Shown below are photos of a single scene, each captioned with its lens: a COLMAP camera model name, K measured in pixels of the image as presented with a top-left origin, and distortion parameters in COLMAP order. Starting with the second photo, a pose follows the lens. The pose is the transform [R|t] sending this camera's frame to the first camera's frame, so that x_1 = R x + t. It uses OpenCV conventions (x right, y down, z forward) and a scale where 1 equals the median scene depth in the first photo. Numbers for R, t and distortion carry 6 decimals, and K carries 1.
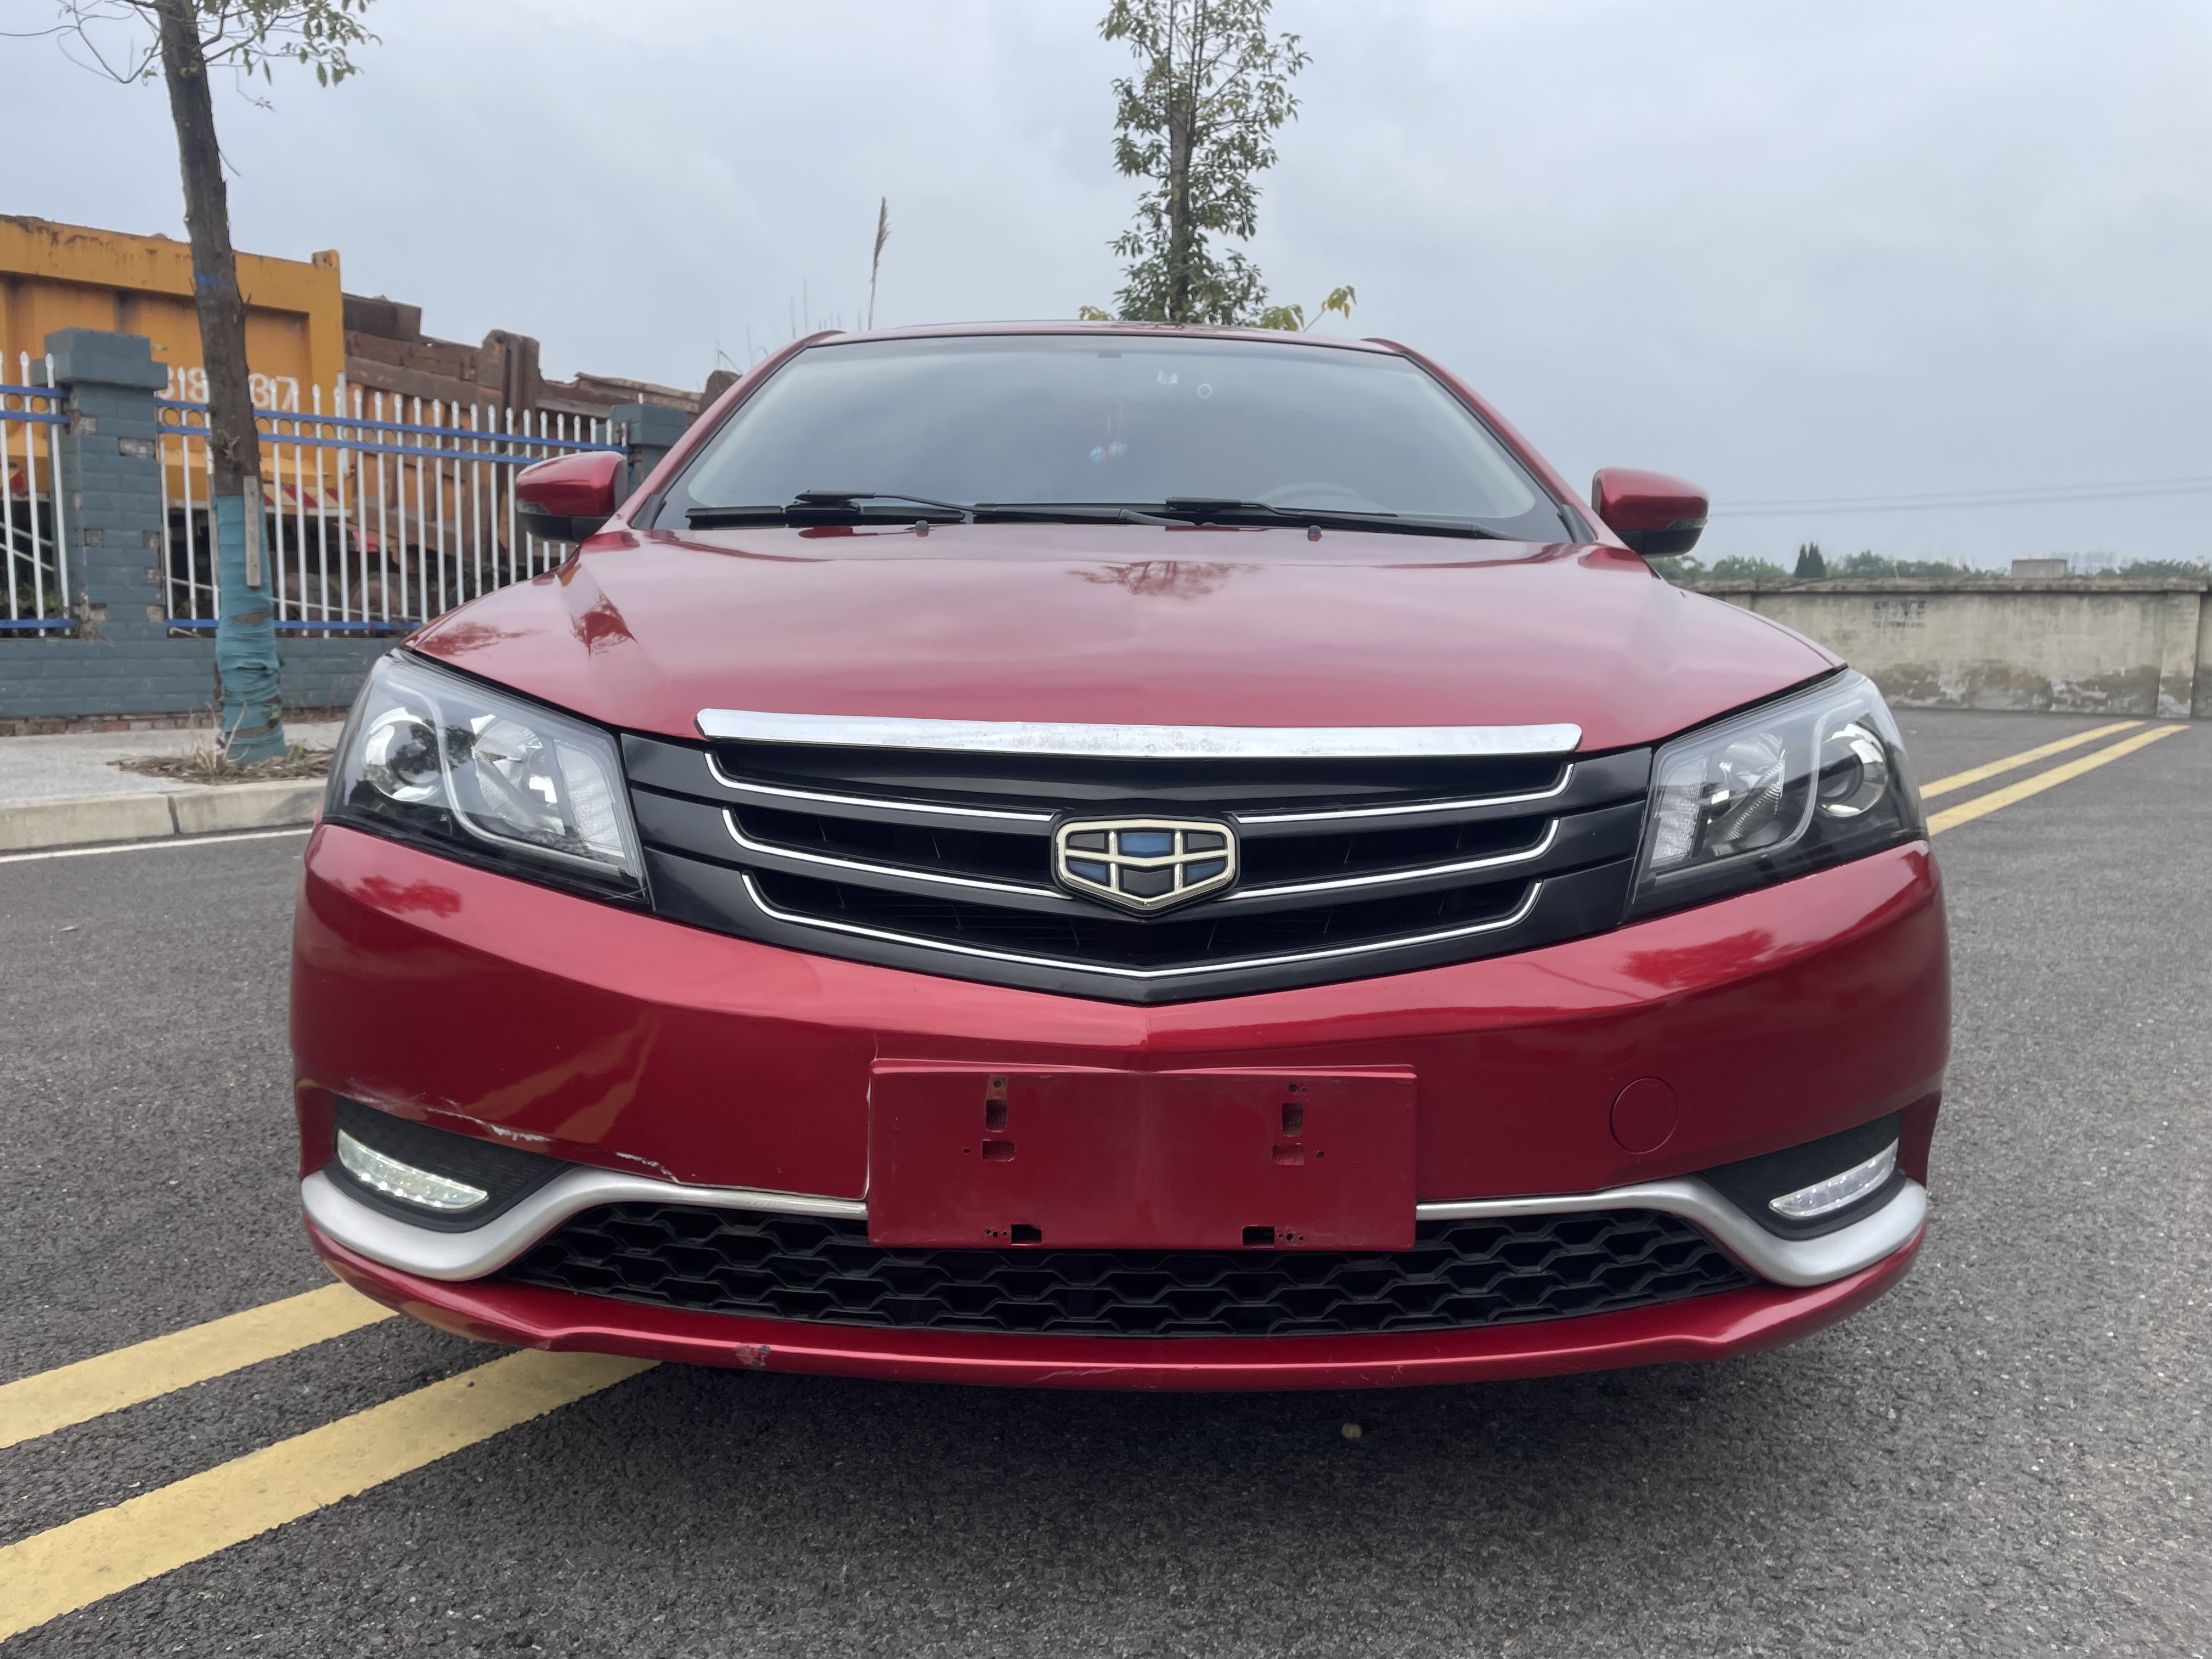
lens RADIAL K [[1696.9, 0, 1117.1], [0, 1696.9, 807.1], [0, 0, 1]] dist [0.087714, -0.113541]
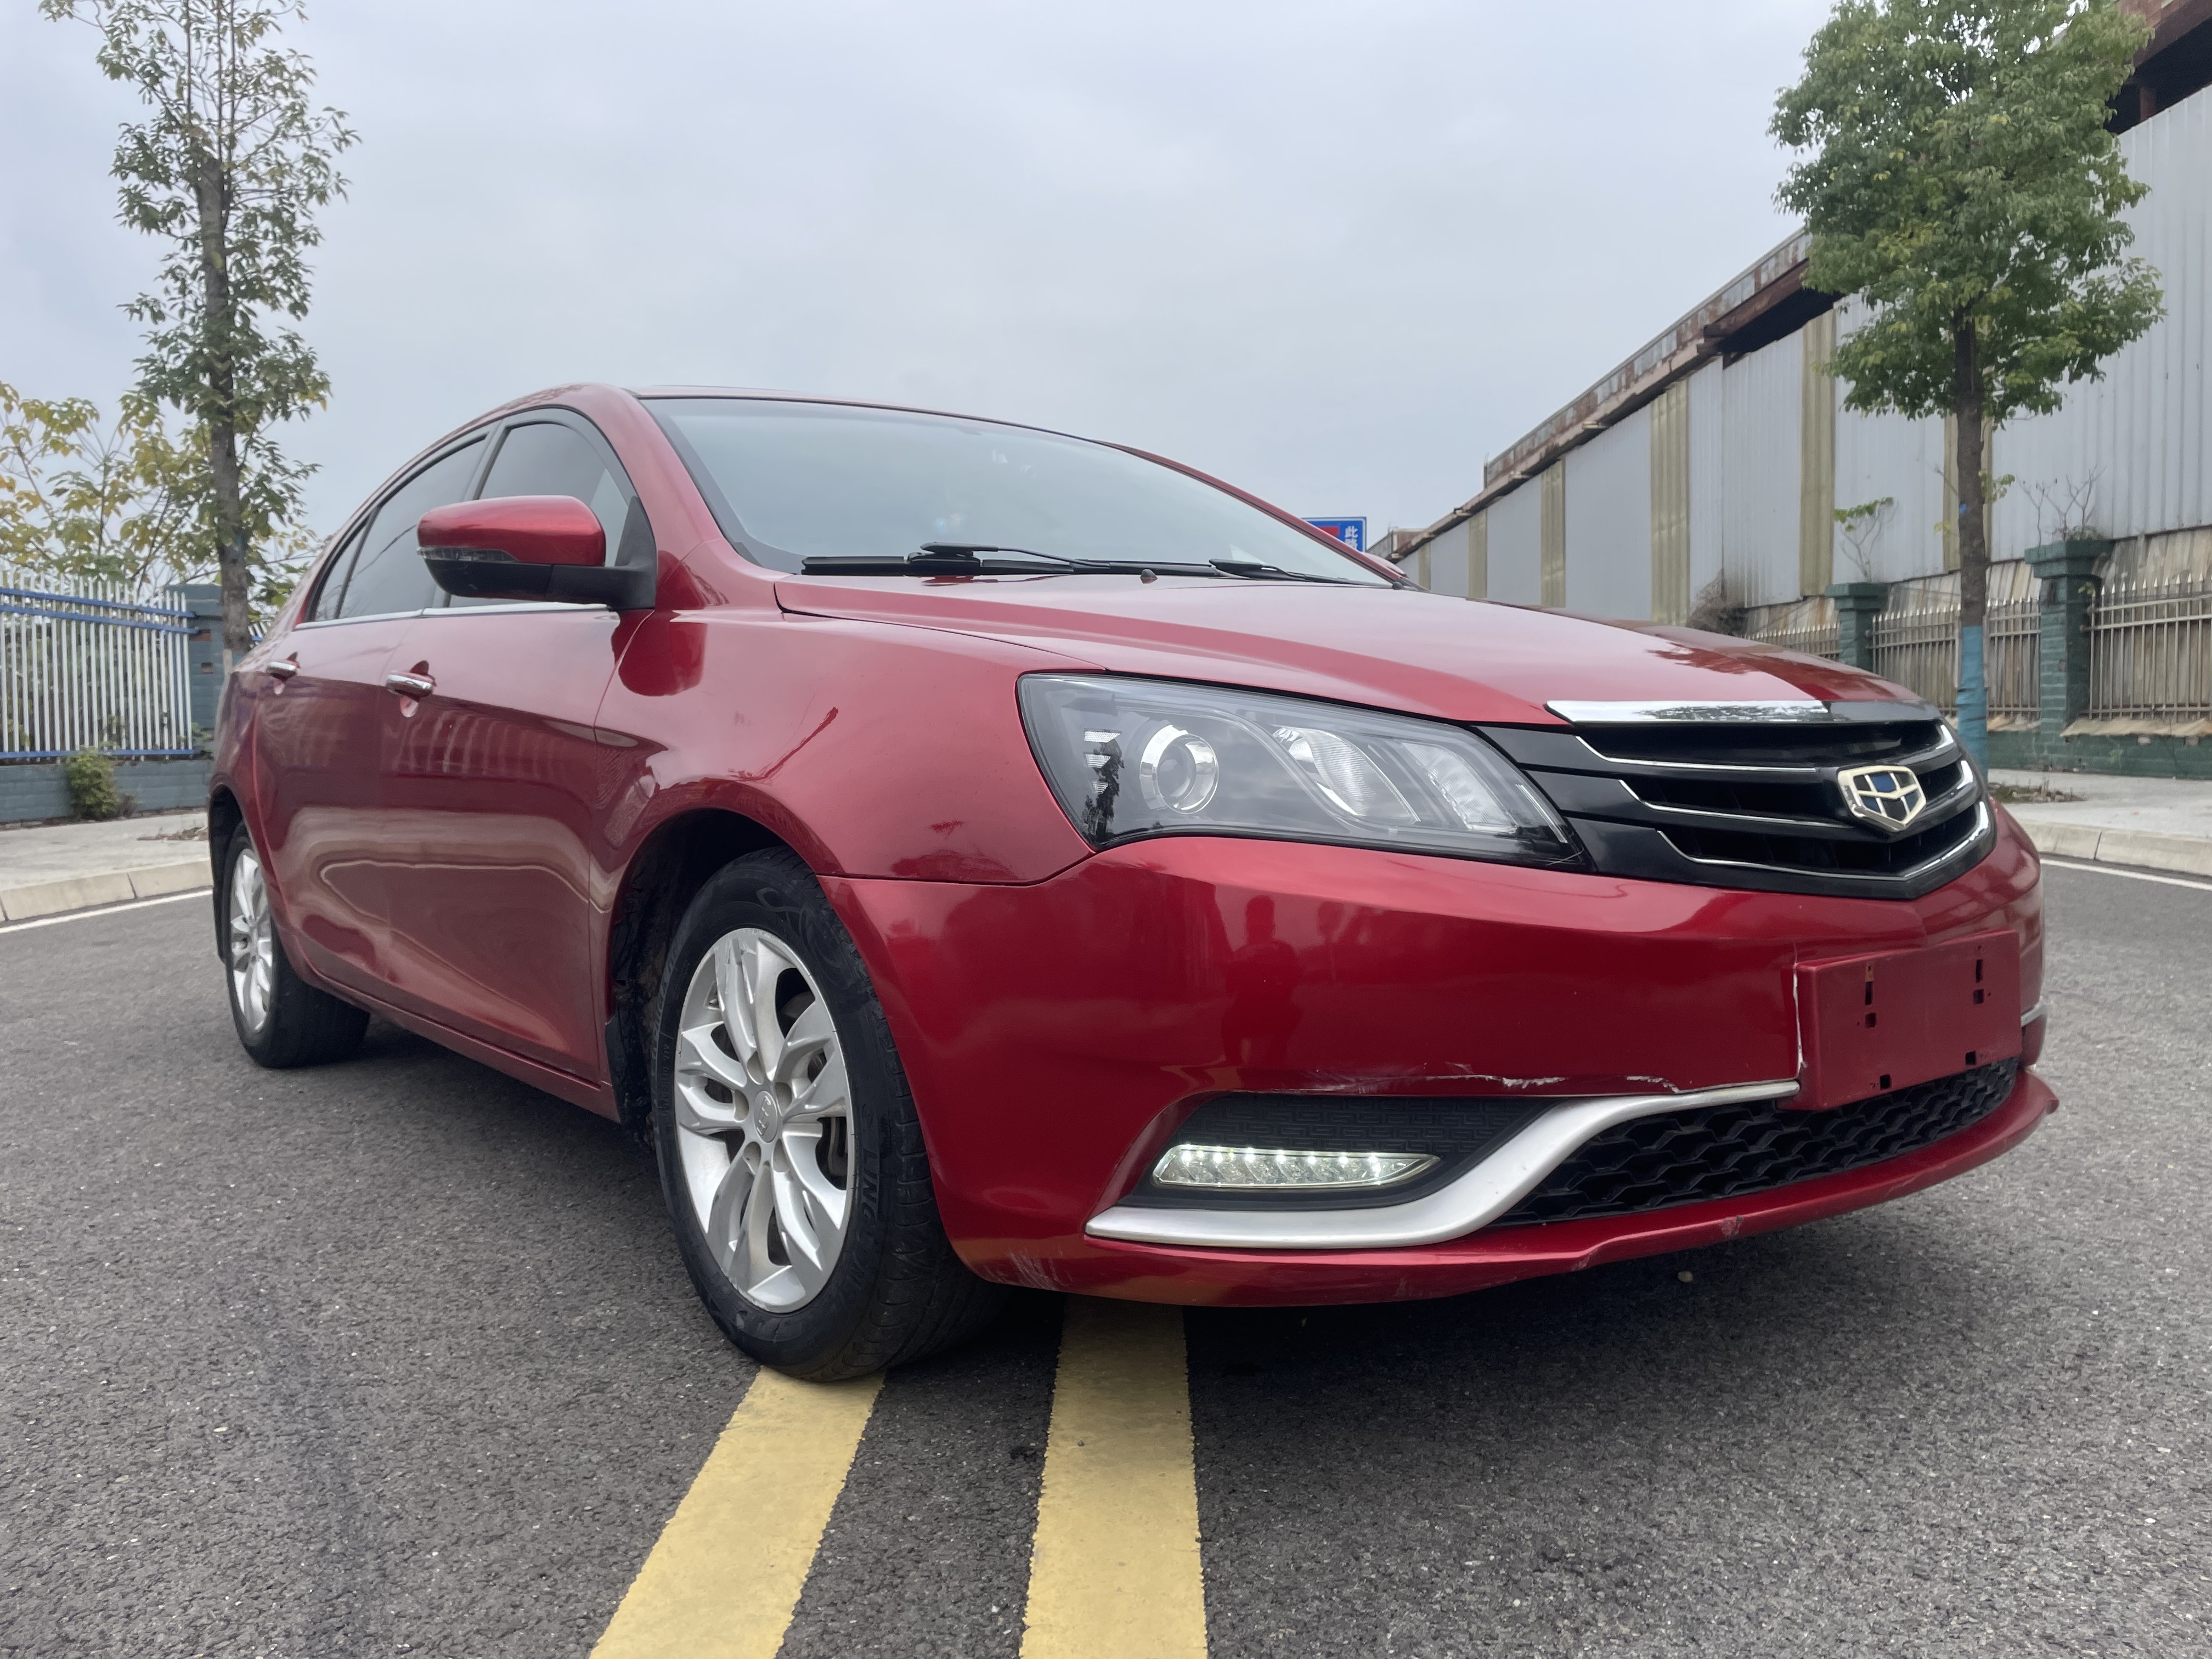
lens RADIAL K [[1696.9, 0, 1119.4], [0, 1696.9, 821.2], [0, 0, 1]] dist [0.087714, -0.113541]
pose [[0.794966, -0.062634, 0.603412, -0.149371], [0.100275, 0.994541, -0.028875, 0.003571], [-0.598309, 0.083462, 0.796907, 0.032900]]
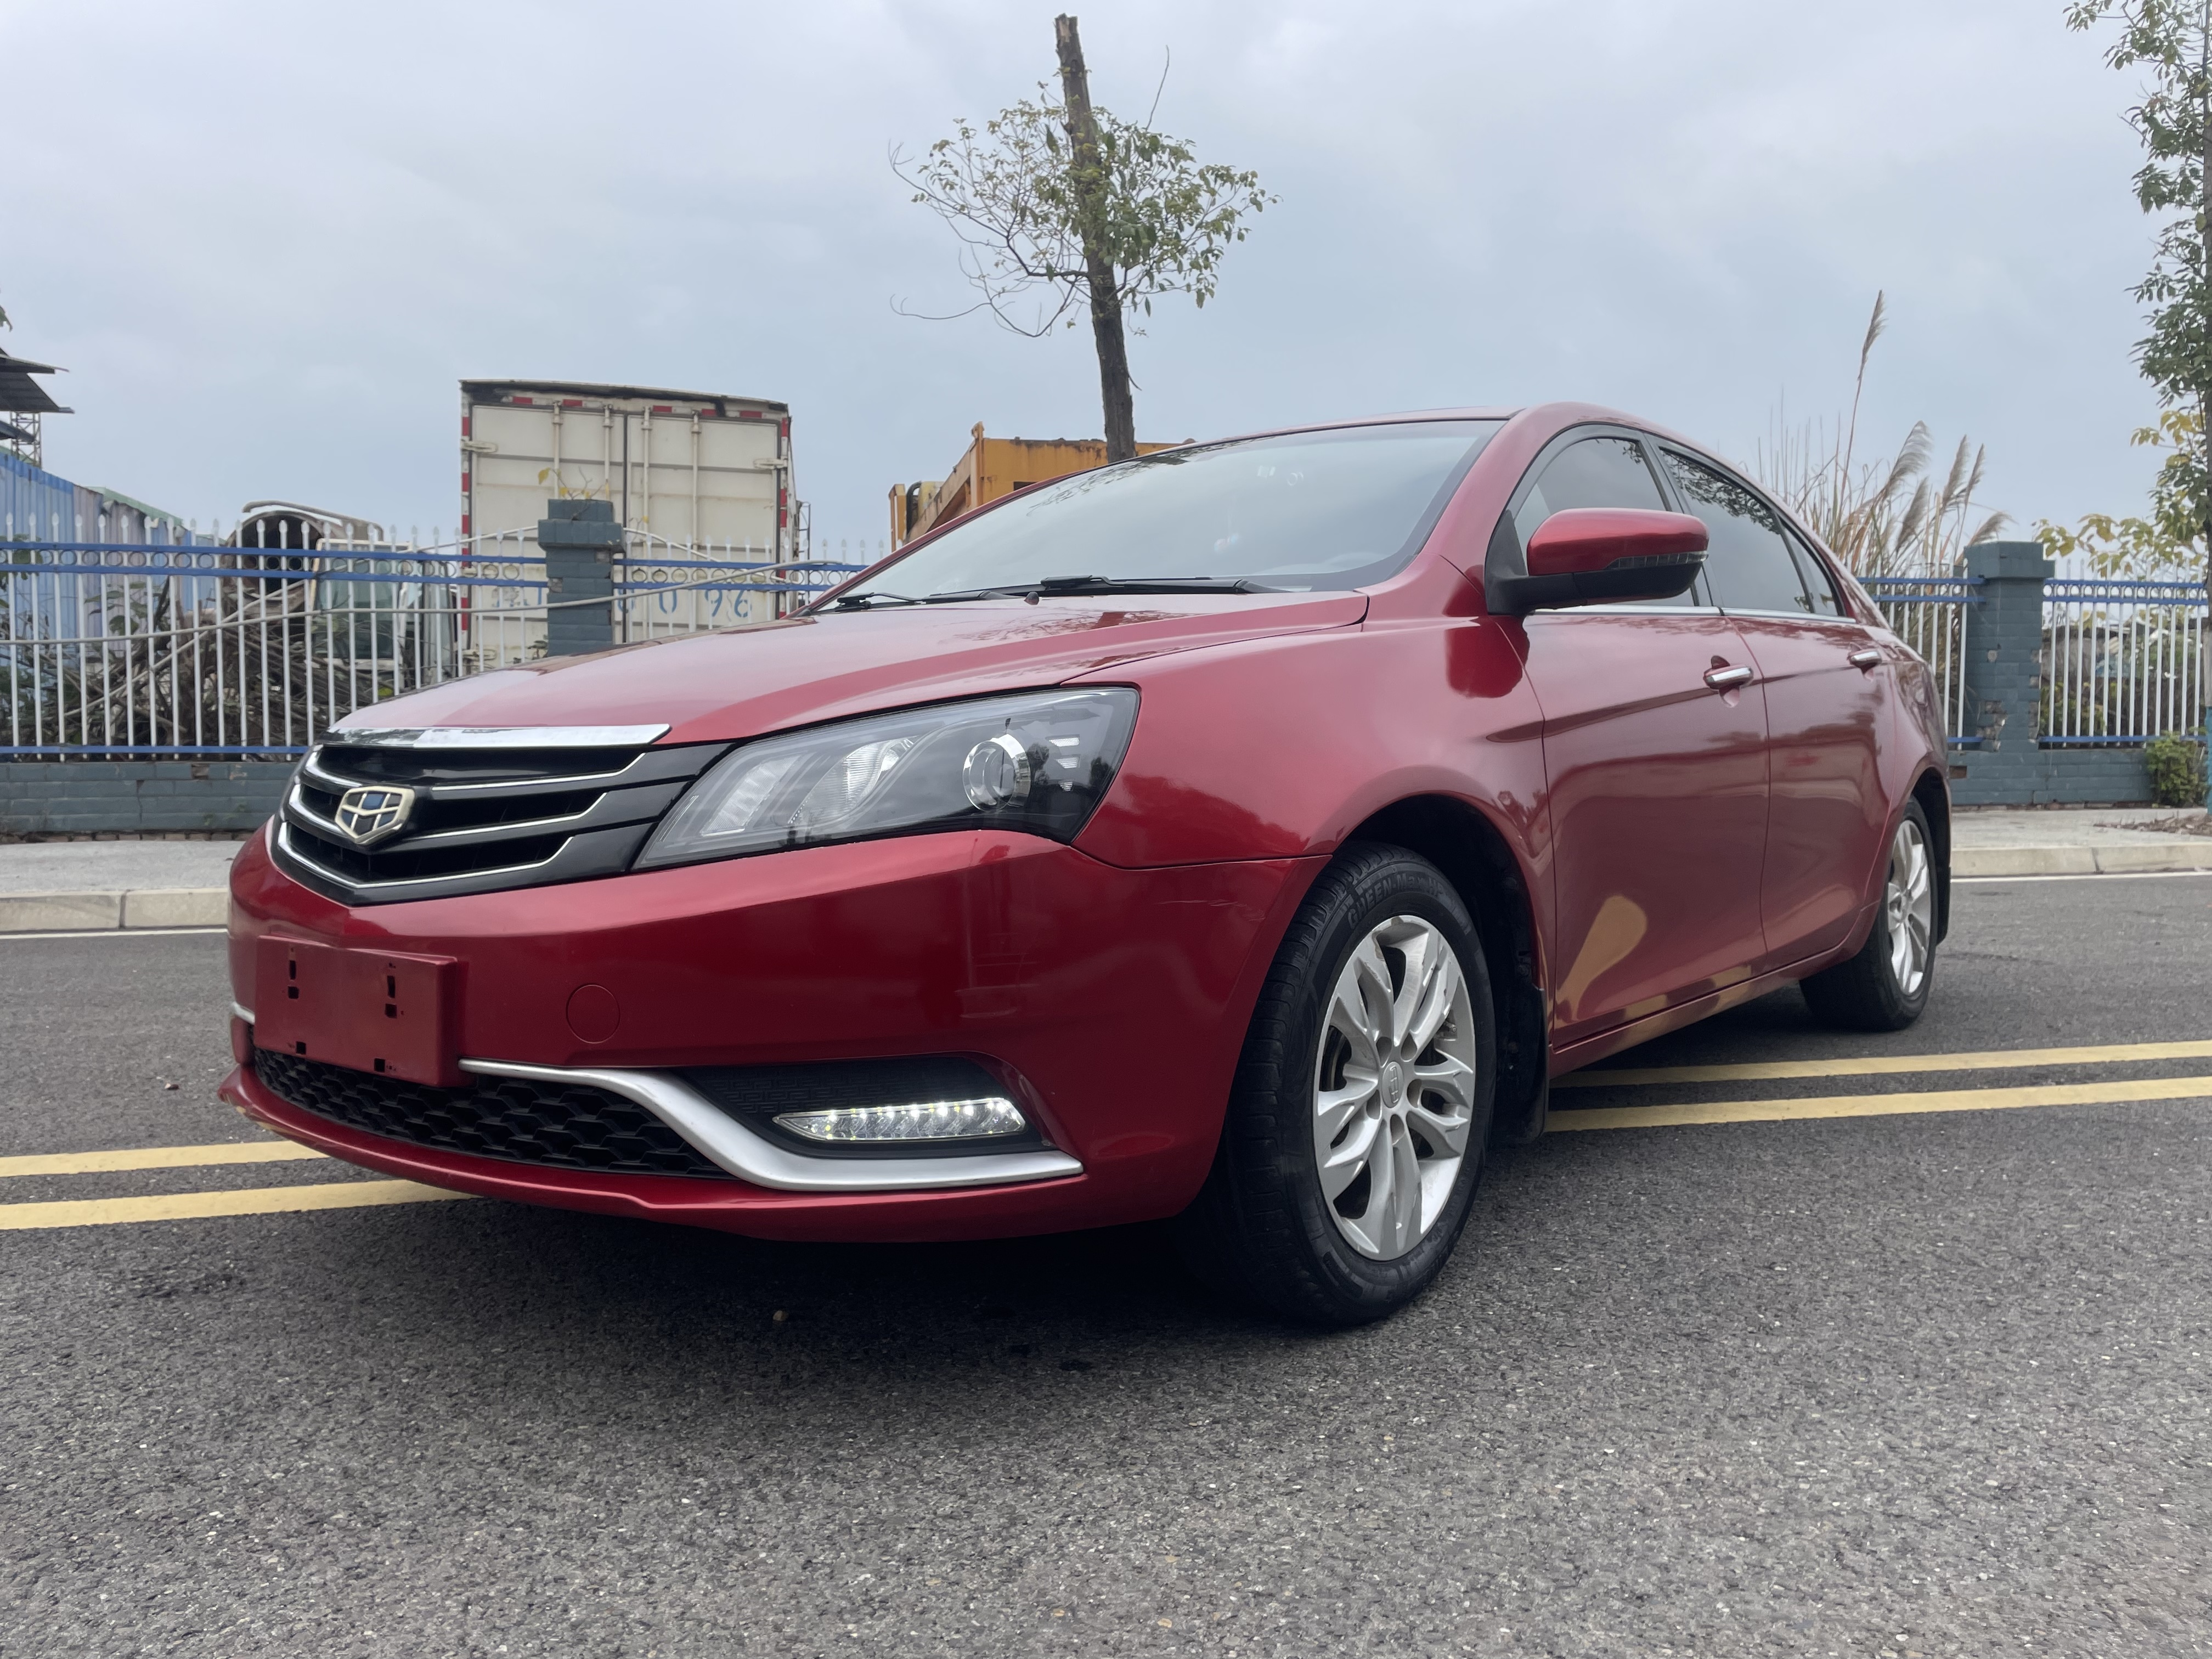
lens RADIAL K [[1696.9, 0, 1103.6], [0, 1696.9, 838.3], [0, 0, 1]] dist [0.087714, -0.113541]
pose [[0.761109, 0.016853, -0.648405, 0.175154], [-0.056810, 0.997553, -0.040757, 0.009192], [0.646131, 0.067856, 0.760204, 0.030177]]
